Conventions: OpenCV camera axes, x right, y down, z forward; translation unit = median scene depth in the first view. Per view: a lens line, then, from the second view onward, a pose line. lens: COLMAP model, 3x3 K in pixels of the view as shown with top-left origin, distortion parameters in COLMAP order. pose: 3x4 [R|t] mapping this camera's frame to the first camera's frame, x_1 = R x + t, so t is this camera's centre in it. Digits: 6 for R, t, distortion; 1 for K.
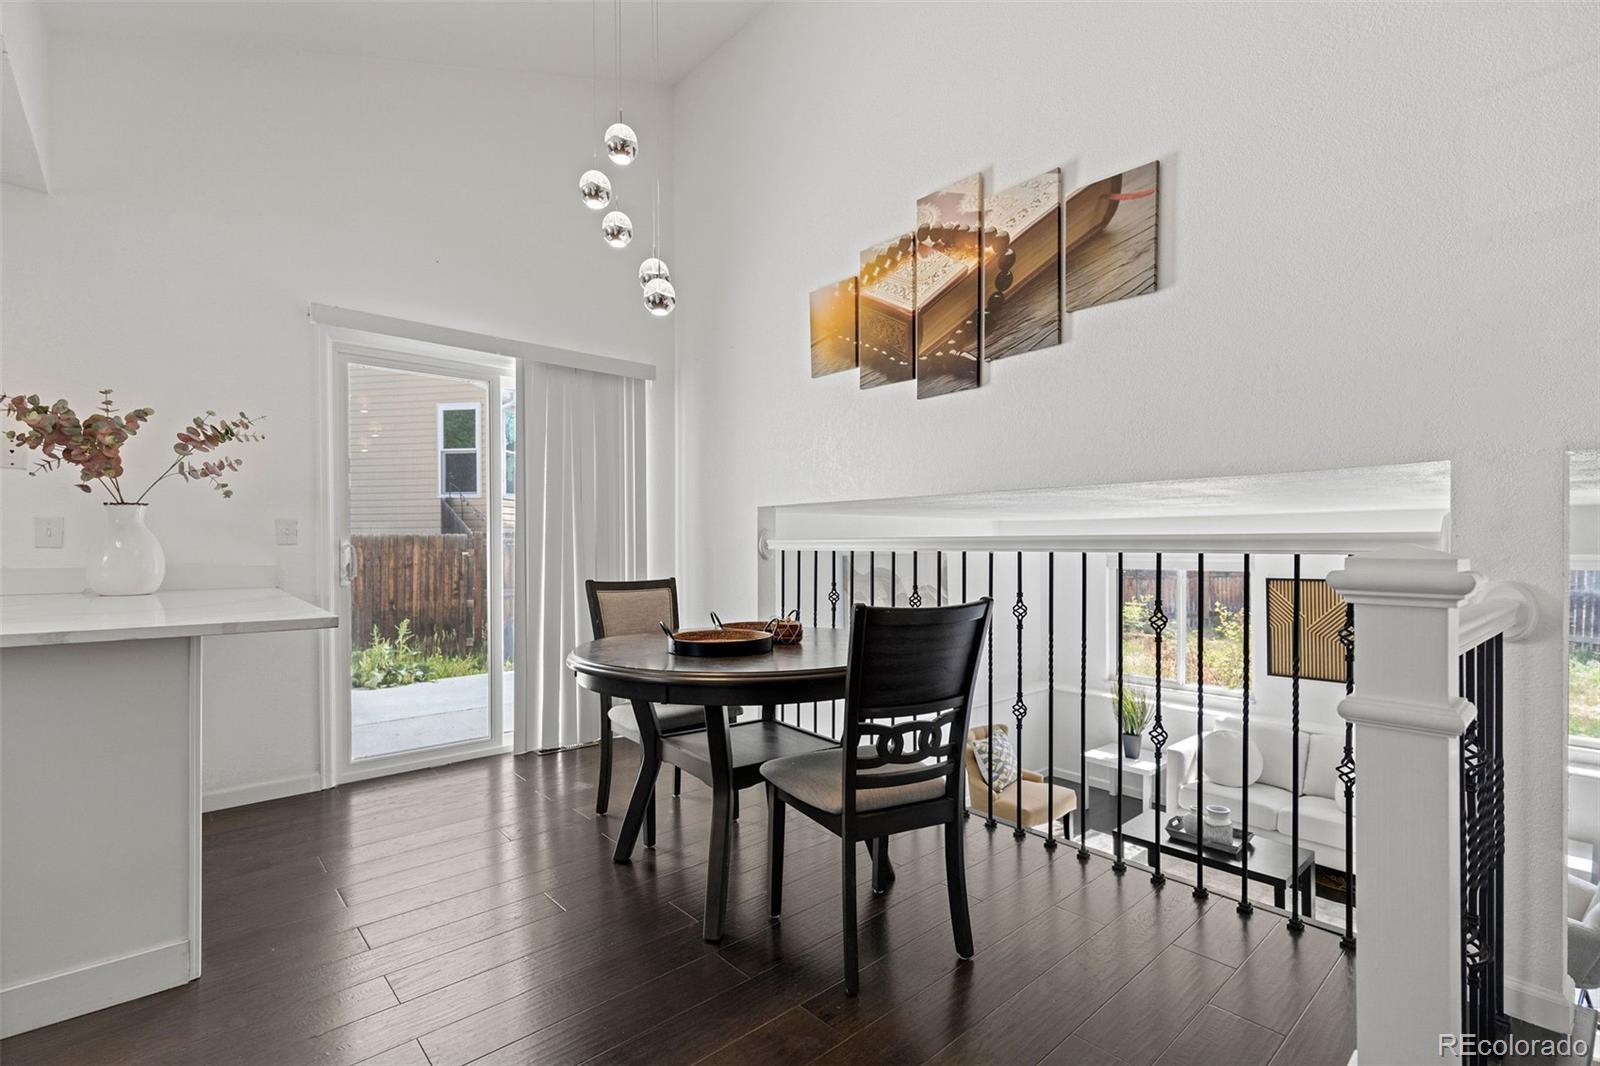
lens RADIAL K [[722.5, 0, 792.8], [0, 722.5, 552.7], [0, 0, 1]] dist [0.003216, -0.000558]
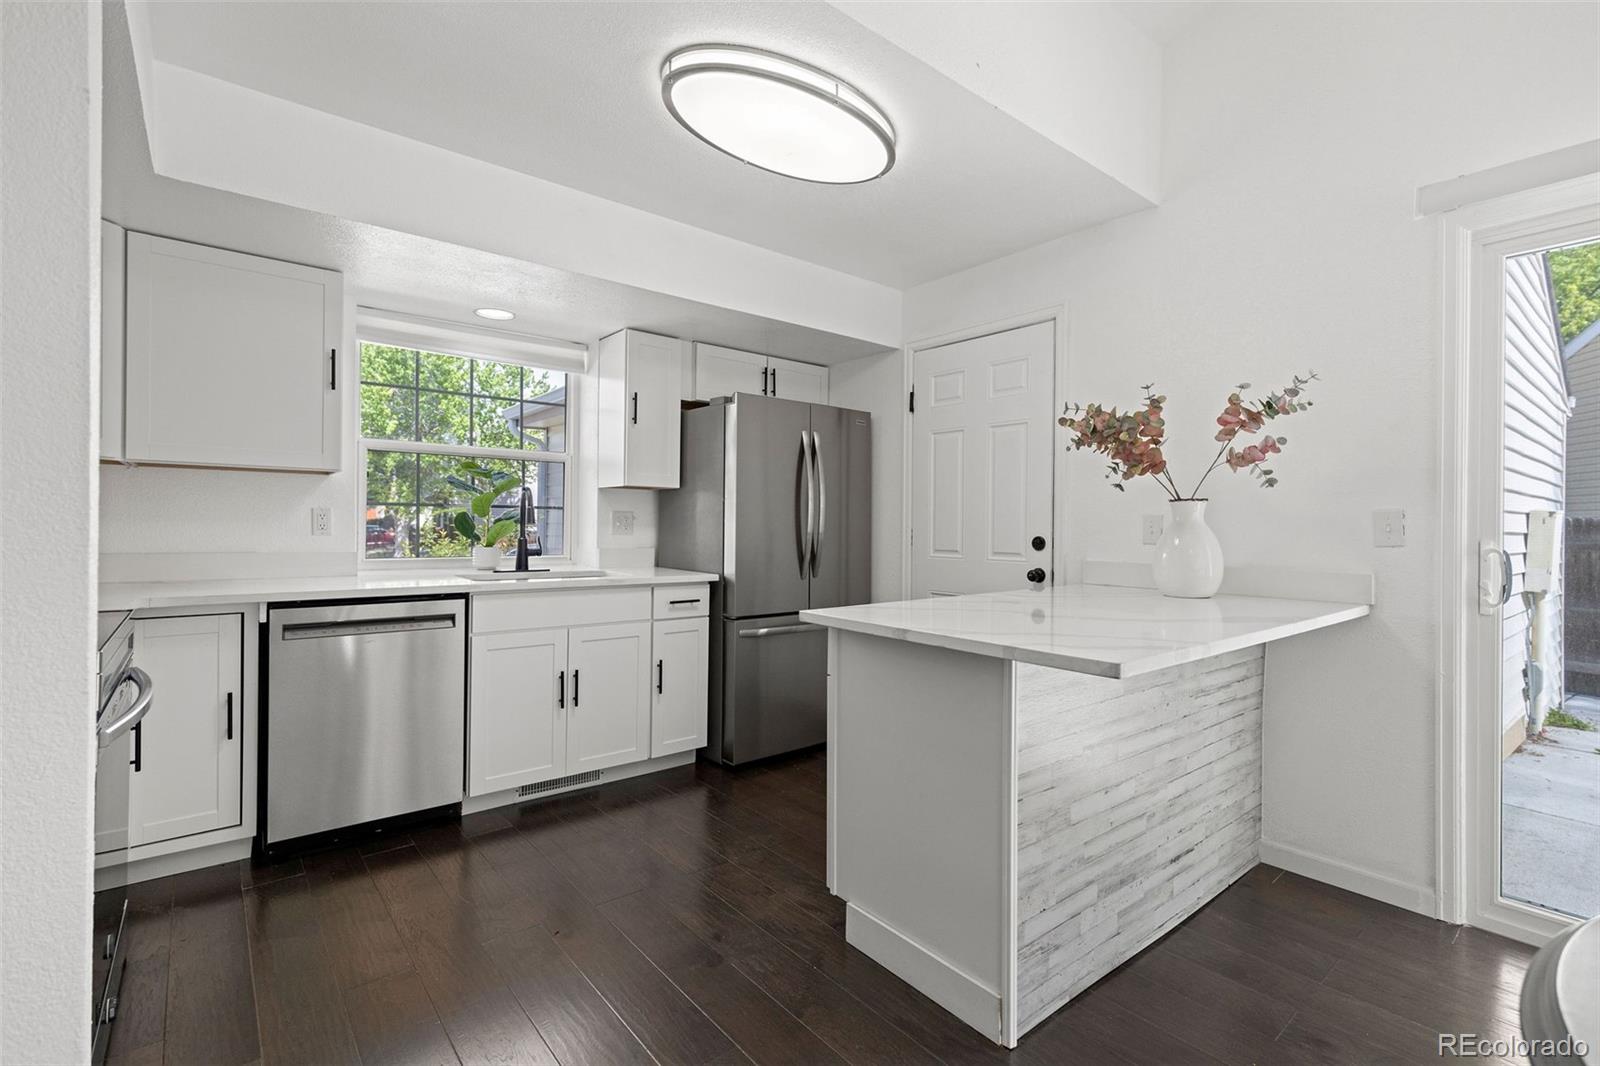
lens RADIAL K [[721.5, 0, 798.5], [0, 721.5, 525.1], [0, 0, 1]] dist [0.001817, -0.000160]
pose [[-0.042872, 0.000701, -0.999080, 0.037713], [-0.018444, 0.999829, 0.001493, -0.024996], [0.998910, 0.018491, -0.042852, 0.507092]]
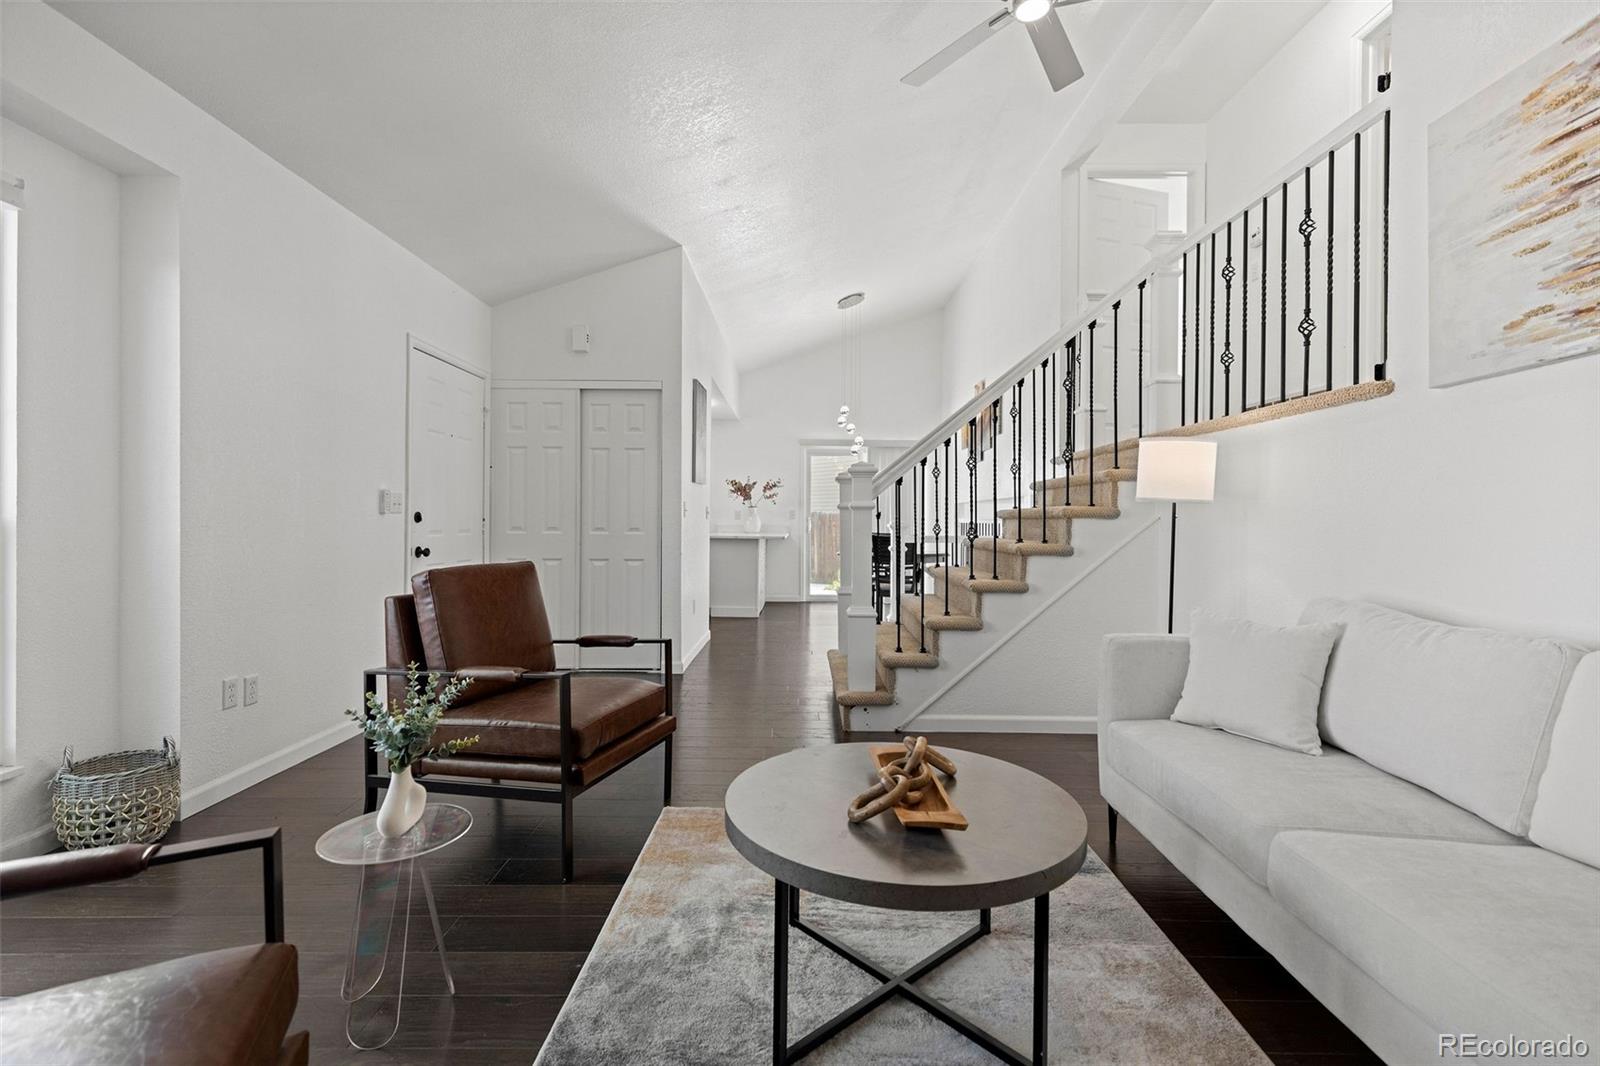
lens RADIAL K [[721.5, 0, 798.5], [0, 721.5, 525.1], [0, 0, 1]] dist [0.001817, -0.000160]
pose [[0.750154, 0.010728, -0.661176, 1.475325], [-0.012947, 0.999915, 0.001534, 0.012089], [0.661136, 0.007410, 0.750229, -1.396971]]
